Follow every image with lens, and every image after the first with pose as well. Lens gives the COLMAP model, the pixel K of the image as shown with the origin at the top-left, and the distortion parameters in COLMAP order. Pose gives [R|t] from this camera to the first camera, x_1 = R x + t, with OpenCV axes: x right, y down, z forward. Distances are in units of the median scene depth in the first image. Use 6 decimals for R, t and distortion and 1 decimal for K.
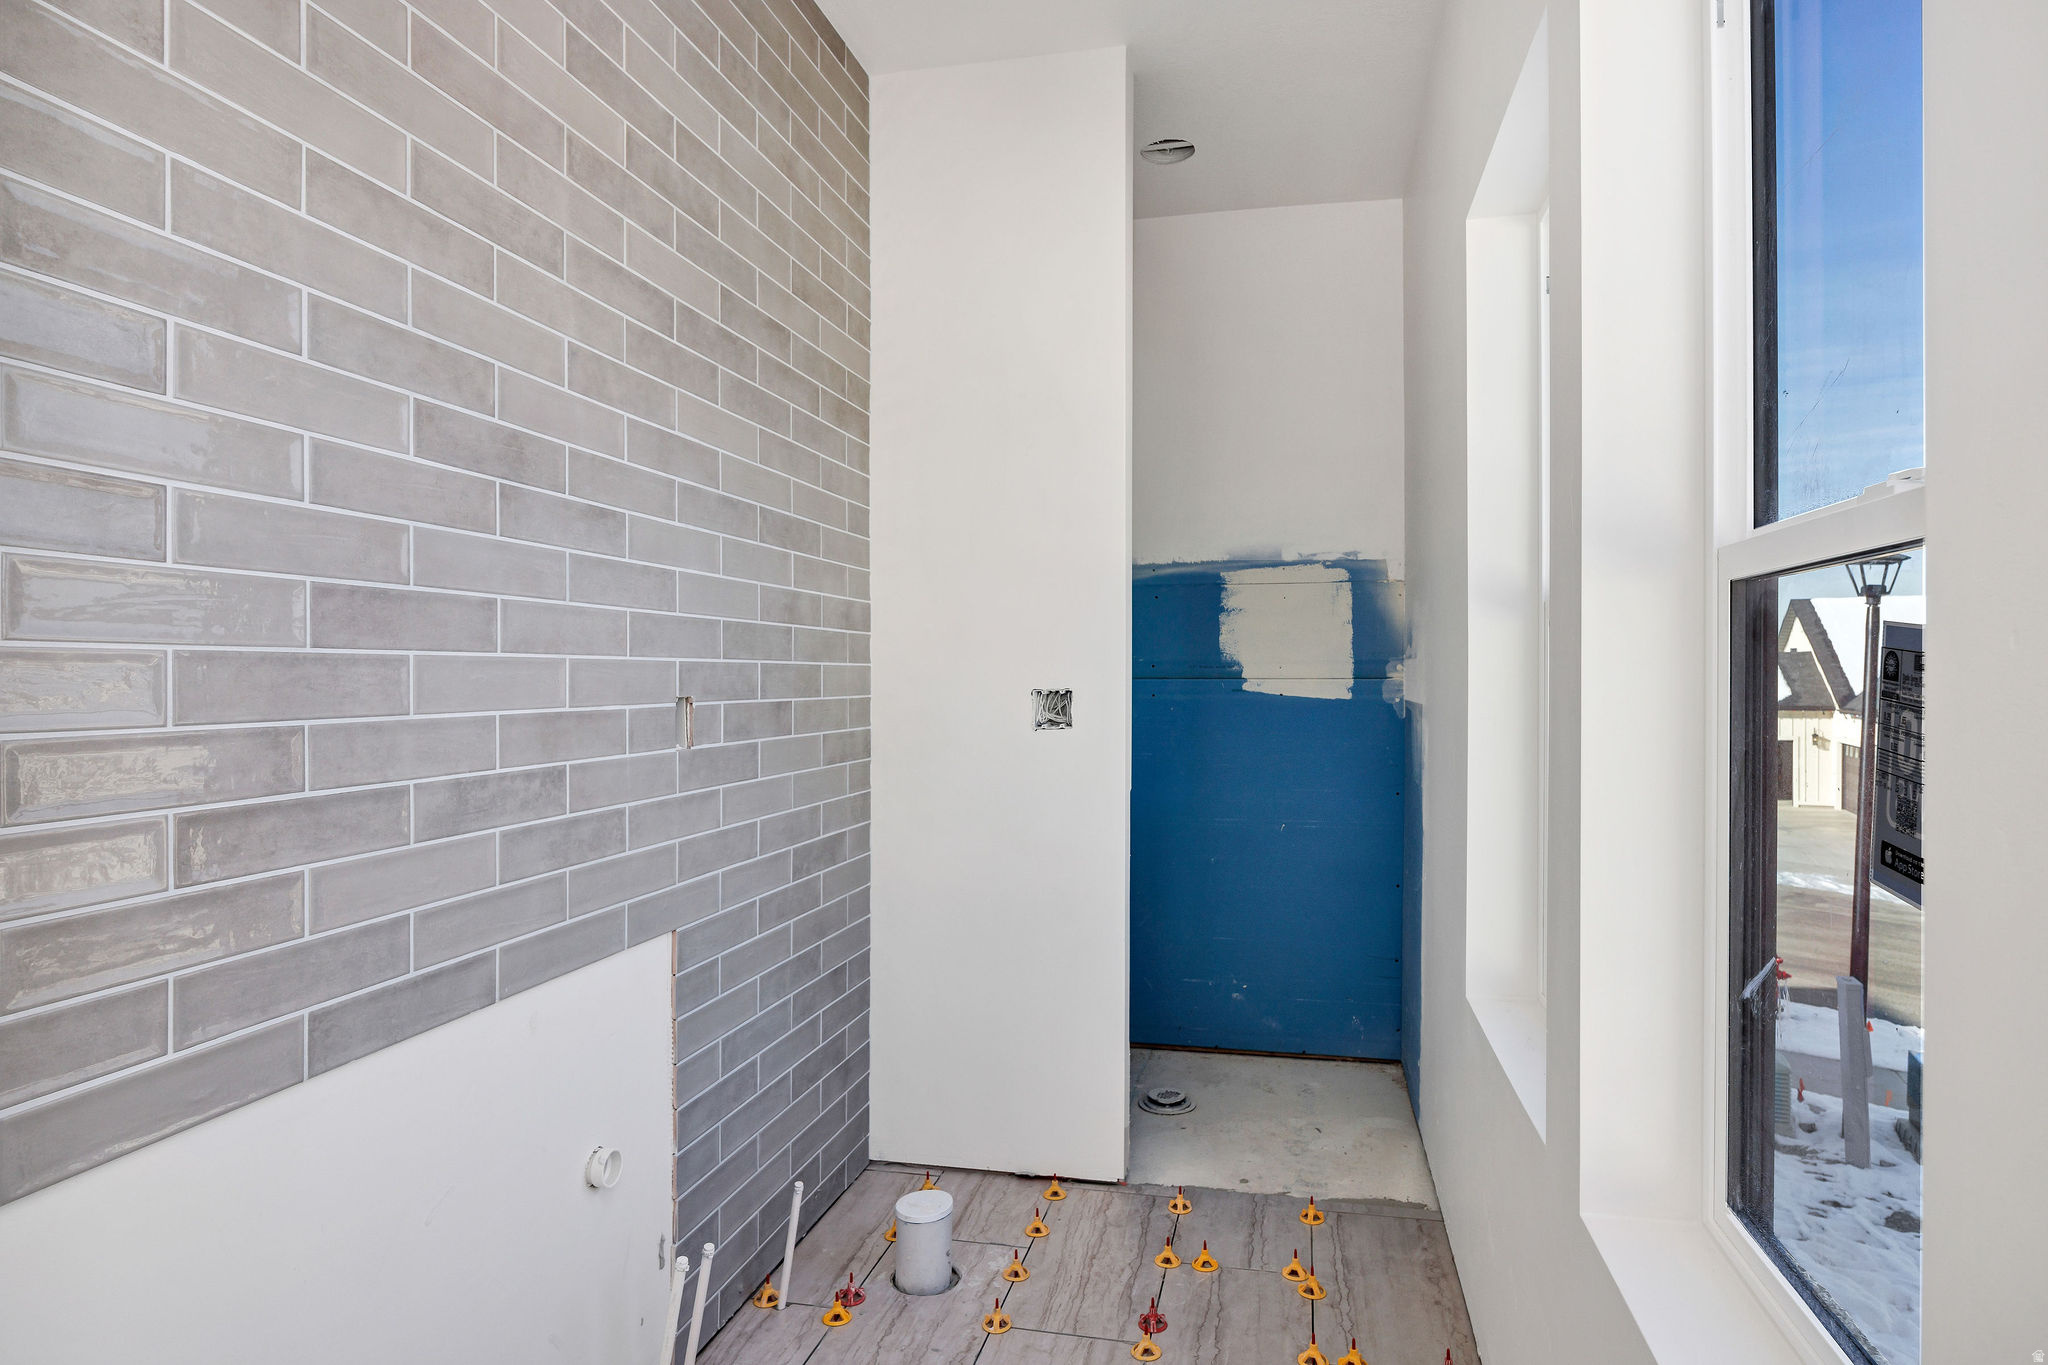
lens RADIAL K [[1128.2, 0, 1024.0], [0, 1128.2, 682.5], [0, 0, 1]] dist [-0.026996, -0.000350]
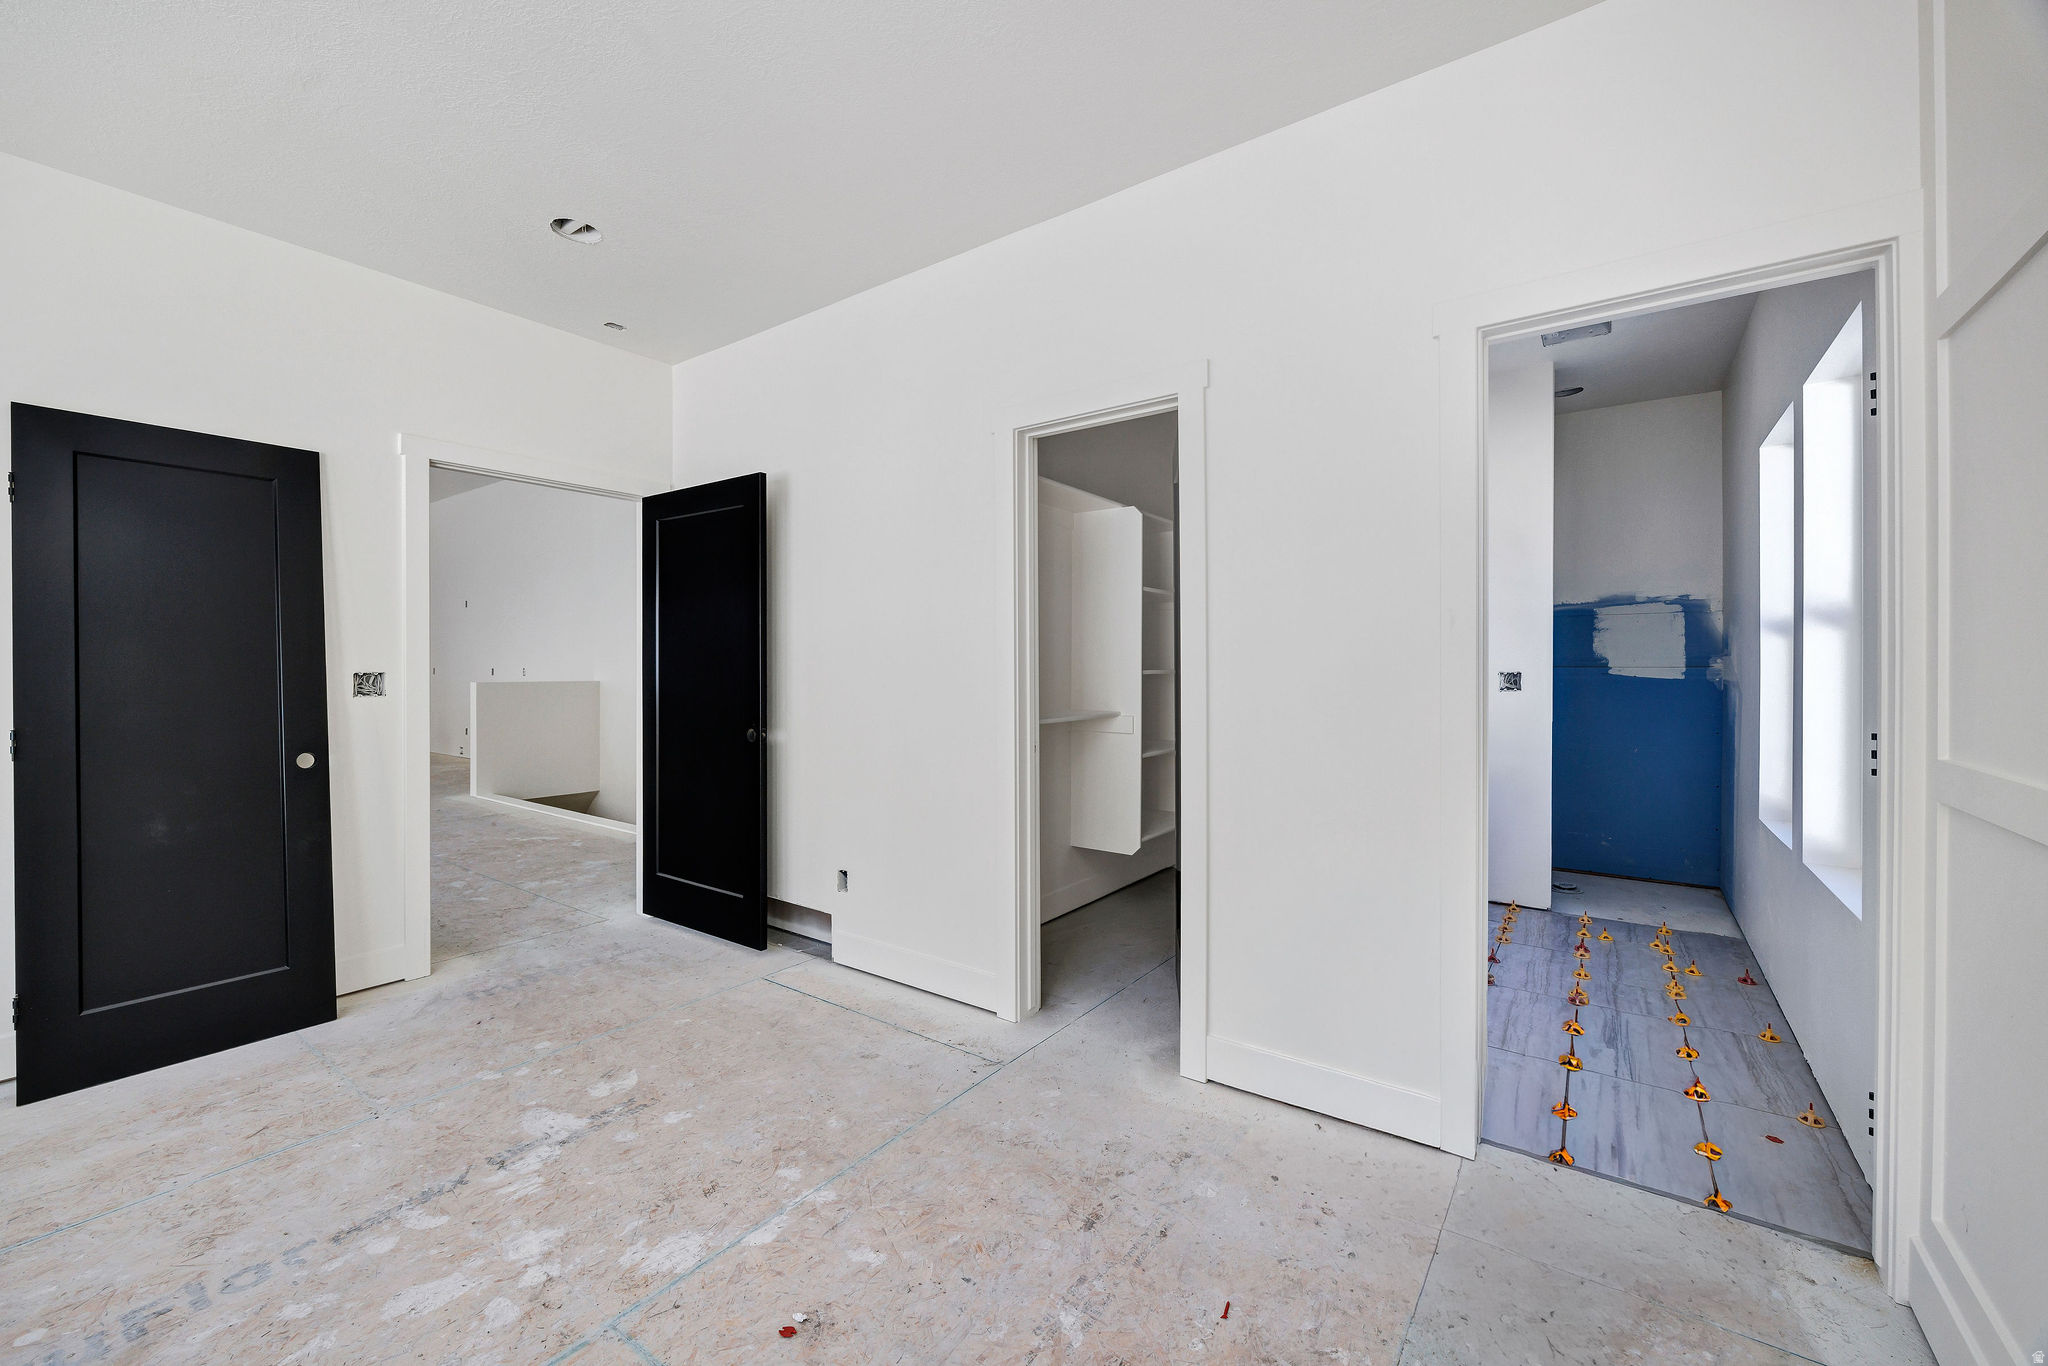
lens RADIAL K [[792.5, 0, 1014.0], [0, 792.5, 671.1], [0, 0, 1]] dist [-0.006678, -0.000096]
pose [[0.917768, 0.001937, -0.397112, -0.201495], [-0.001534, 0.999998, 0.001333, 0.002925], [0.397114, -0.000614, 0.917769, -0.608515]]
